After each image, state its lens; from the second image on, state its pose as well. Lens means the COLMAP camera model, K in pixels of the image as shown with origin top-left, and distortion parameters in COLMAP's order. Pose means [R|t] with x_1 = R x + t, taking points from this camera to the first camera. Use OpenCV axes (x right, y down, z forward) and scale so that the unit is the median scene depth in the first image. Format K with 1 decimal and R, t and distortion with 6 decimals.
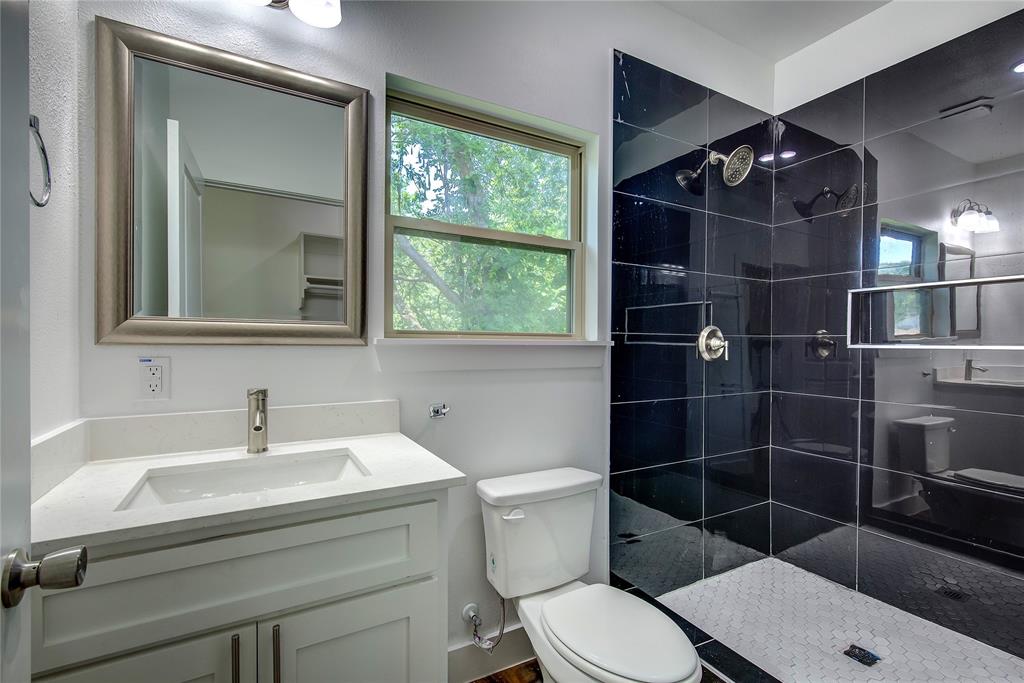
lens RADIAL K [[468.5, 0, 515.0], [0, 468.5, 338.2], [0, 0, 1]] dist [-0.004181, 0.004105]
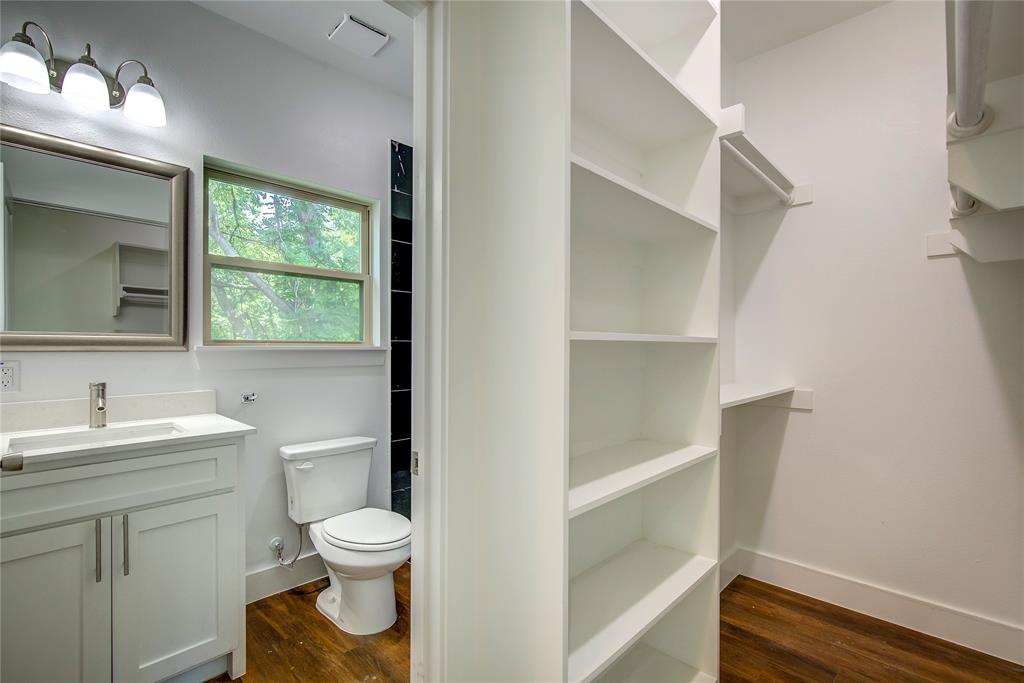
lens RADIAL K [[468.5, 0, 514.5], [0, 468.5, 341.5], [0, 0, 1]] dist [-0.004181, 0.004105]
pose [[0.956924, -0.003929, 0.290310, 0.185320], [0.005179, 0.999980, -0.003538, -0.002876], [-0.290291, 0.004889, 0.956926, -0.548721]]
